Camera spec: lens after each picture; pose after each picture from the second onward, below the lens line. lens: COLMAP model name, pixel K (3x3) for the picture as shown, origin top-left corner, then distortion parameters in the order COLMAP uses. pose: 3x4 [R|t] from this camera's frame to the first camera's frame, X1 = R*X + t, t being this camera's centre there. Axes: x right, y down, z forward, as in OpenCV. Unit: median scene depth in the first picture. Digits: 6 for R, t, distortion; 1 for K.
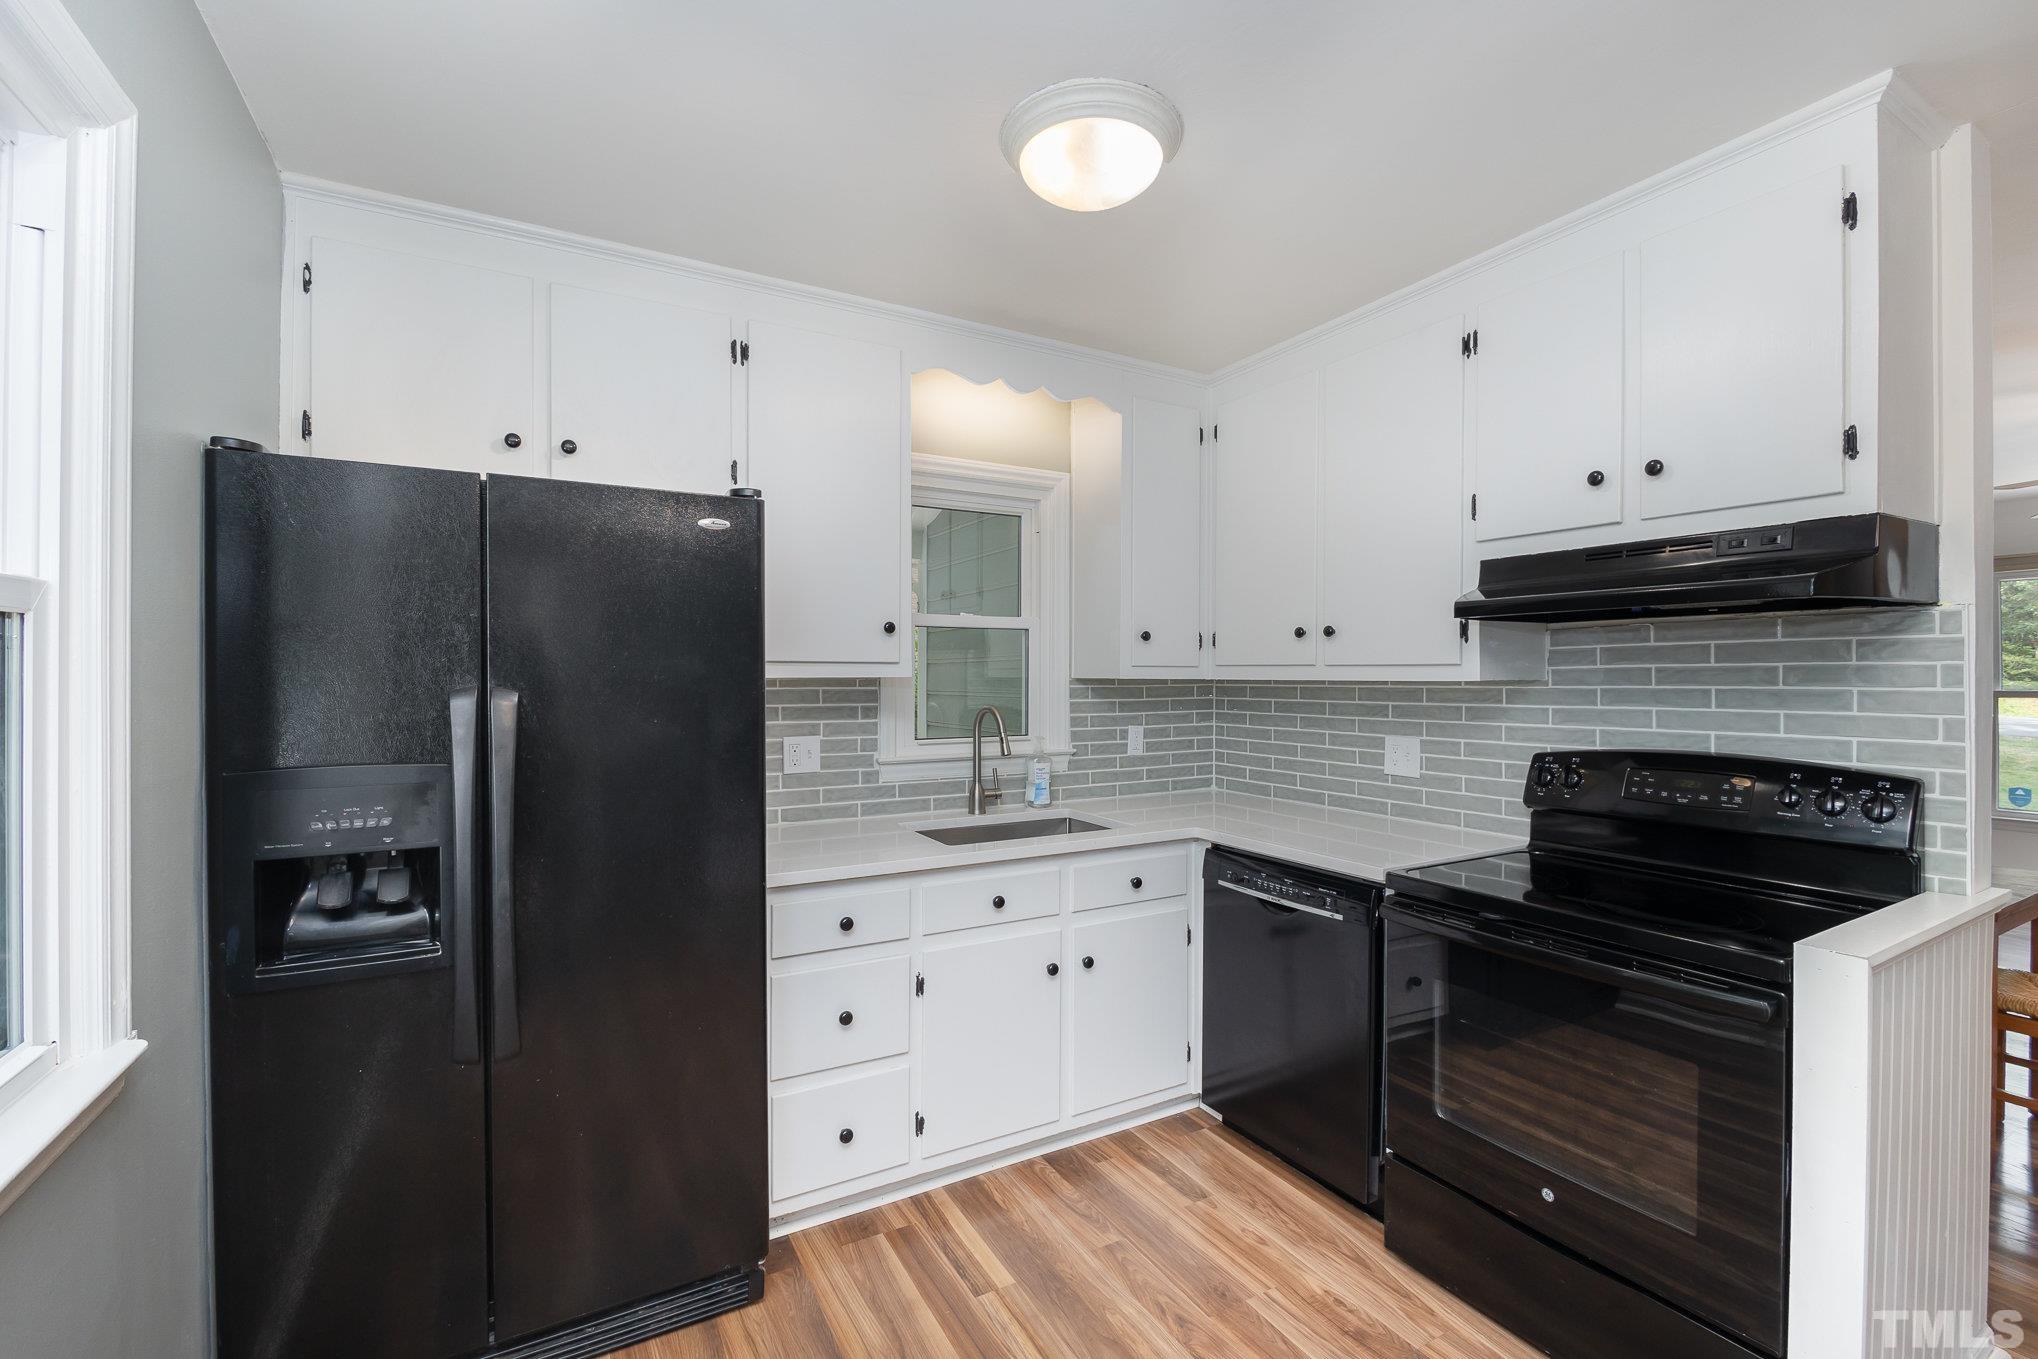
lens RADIAL K [[881.0, 0, 1022.9], [0, 881.0, 684.9], [0, 0, 1]] dist [-0.008332, -0.000663]
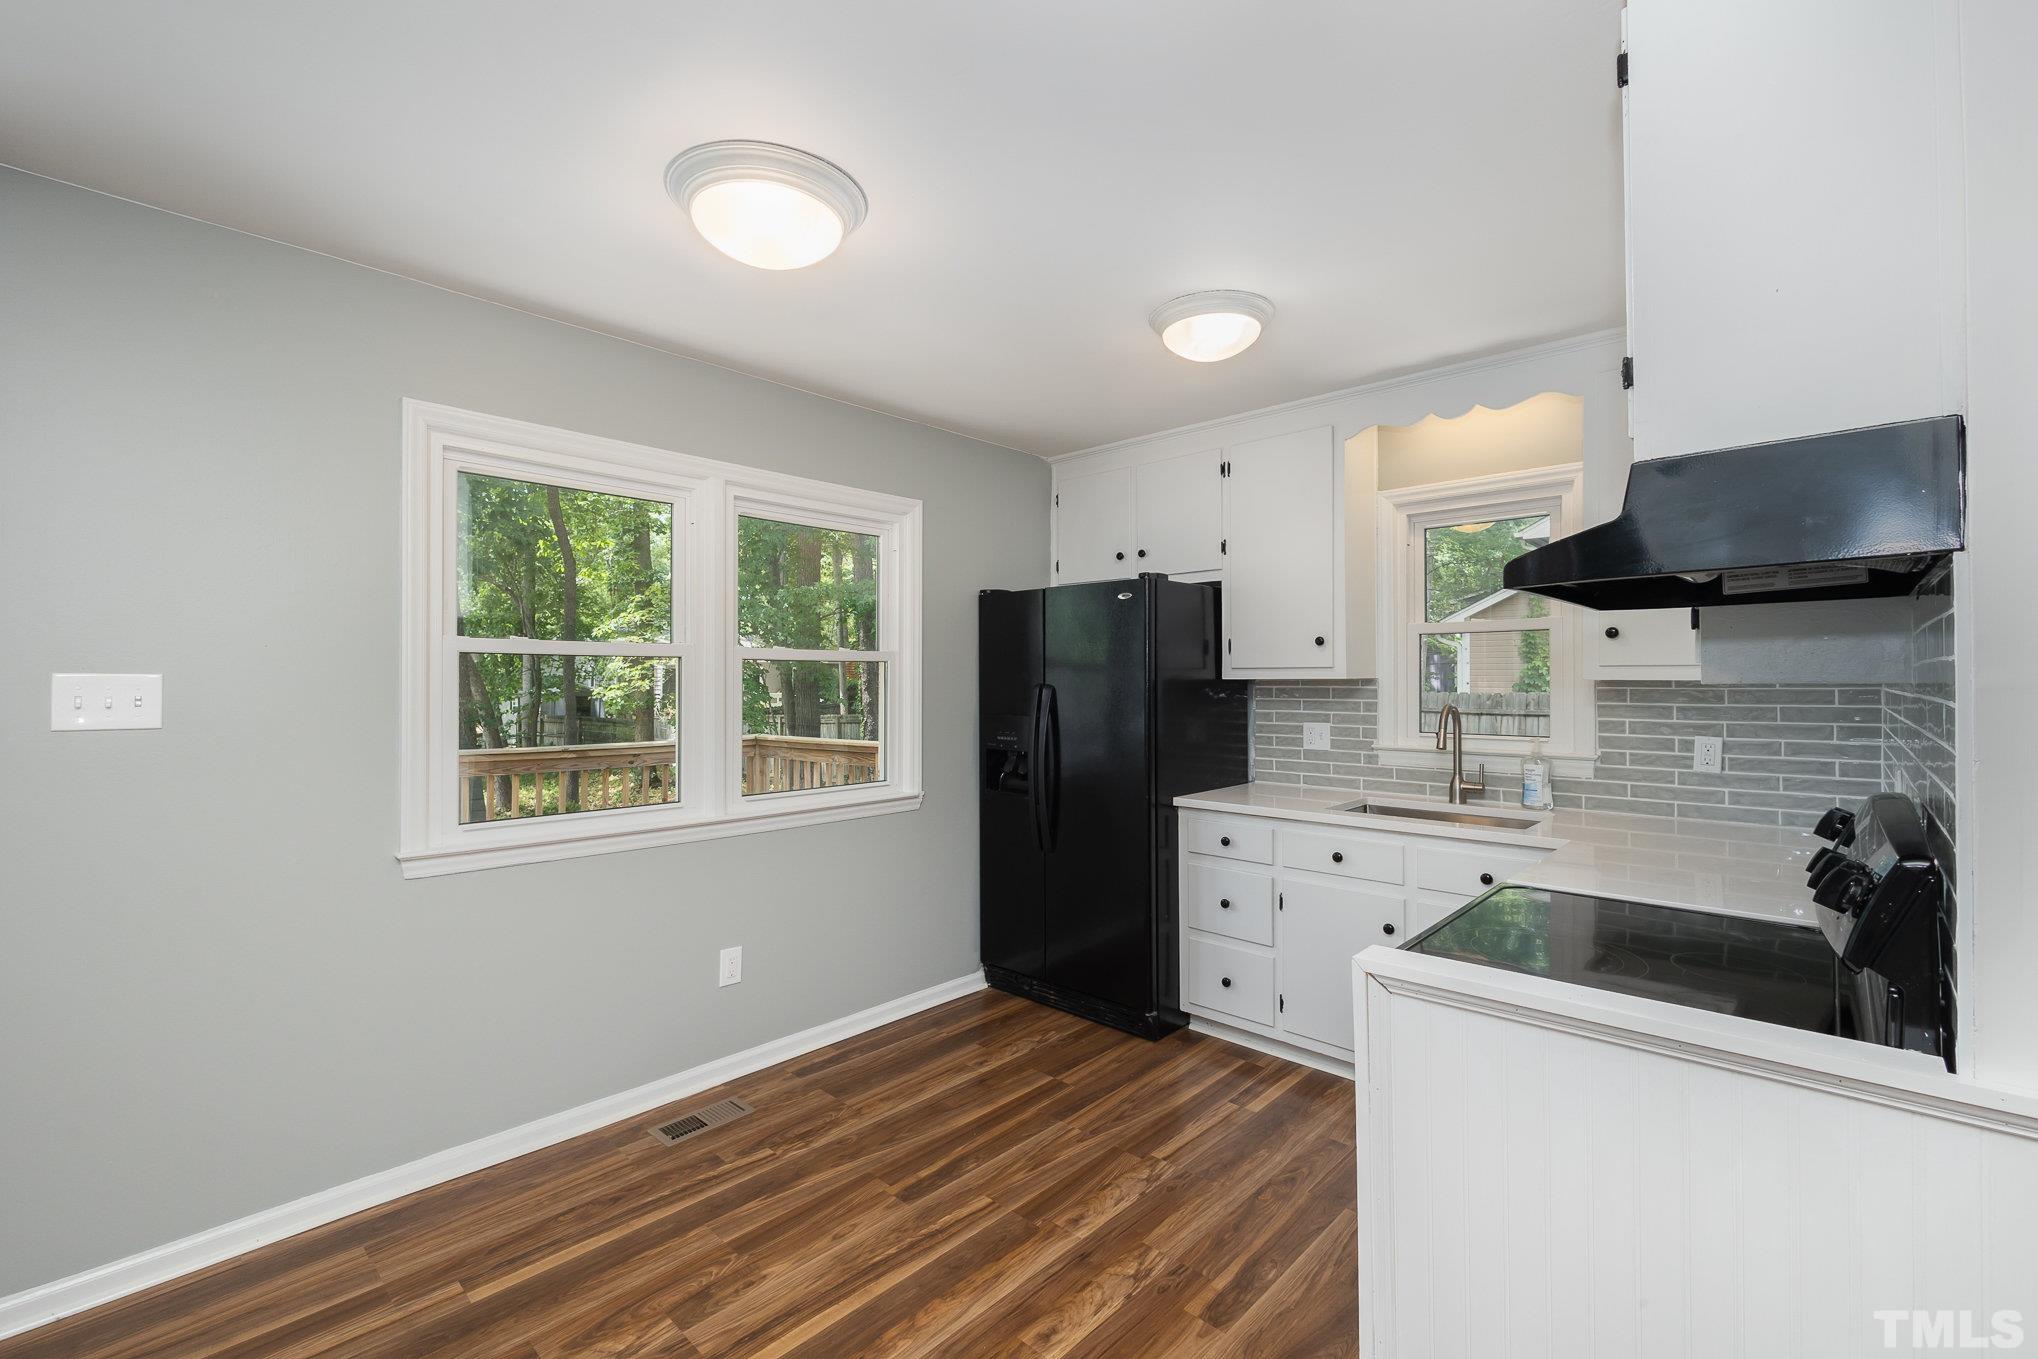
lens RADIAL K [[881.0, 0, 1001.7], [0, 881.0, 680.2], [0, 0, 1]] dist [-0.008332, -0.000663]
pose [[0.286243, -0.001127, -0.958156, 0.836365], [-0.009740, 0.999944, -0.004086, 0.003346], [0.958108, 0.010502, 0.286216, 0.142578]]
